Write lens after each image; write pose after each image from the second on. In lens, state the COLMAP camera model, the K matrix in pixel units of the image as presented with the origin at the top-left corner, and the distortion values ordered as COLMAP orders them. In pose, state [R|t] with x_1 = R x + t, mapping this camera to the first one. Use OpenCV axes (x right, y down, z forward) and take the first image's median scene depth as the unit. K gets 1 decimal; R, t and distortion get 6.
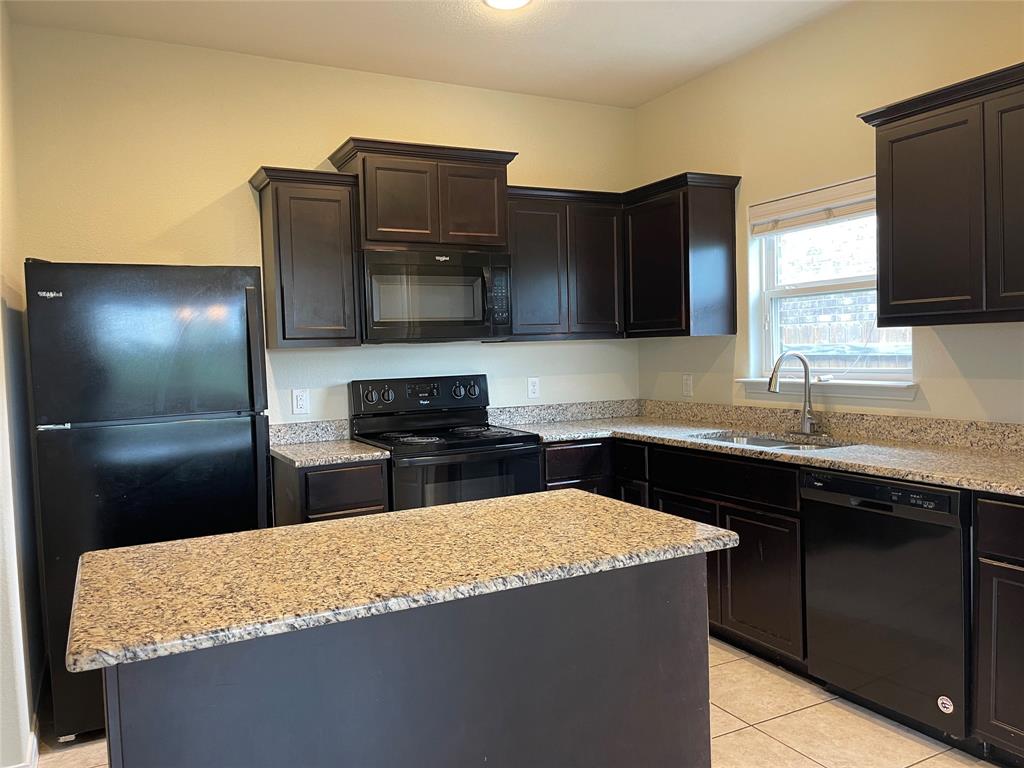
lens RADIAL K [[784.6, 0, 511.2], [0, 784.6, 389.1], [0, 0, 1]] dist [0.058065, -0.020177]
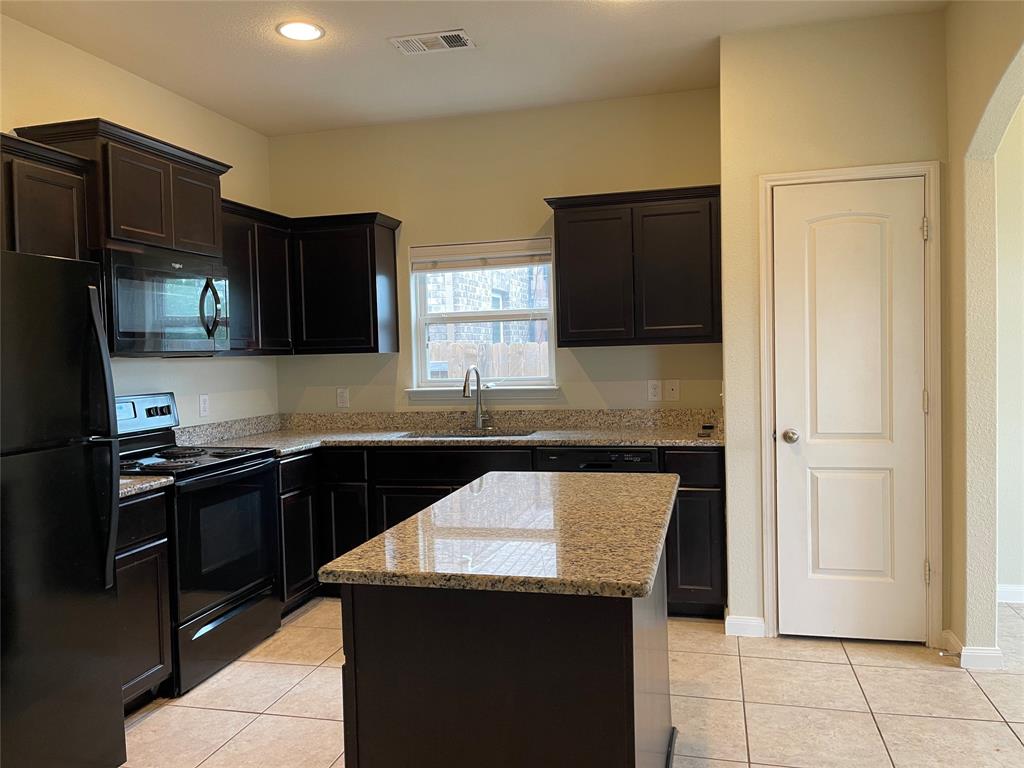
lens RADIAL K [[784.6, 0, 511.0], [0, 784.6, 380.3], [0, 0, 1]] dist [0.058065, -0.020177]
pose [[0.669842, -0.016470, 0.742321, -0.518853], [0.047407, 0.998663, -0.020621, 0.005945], [-0.740989, 0.049004, 0.669727, 0.090849]]
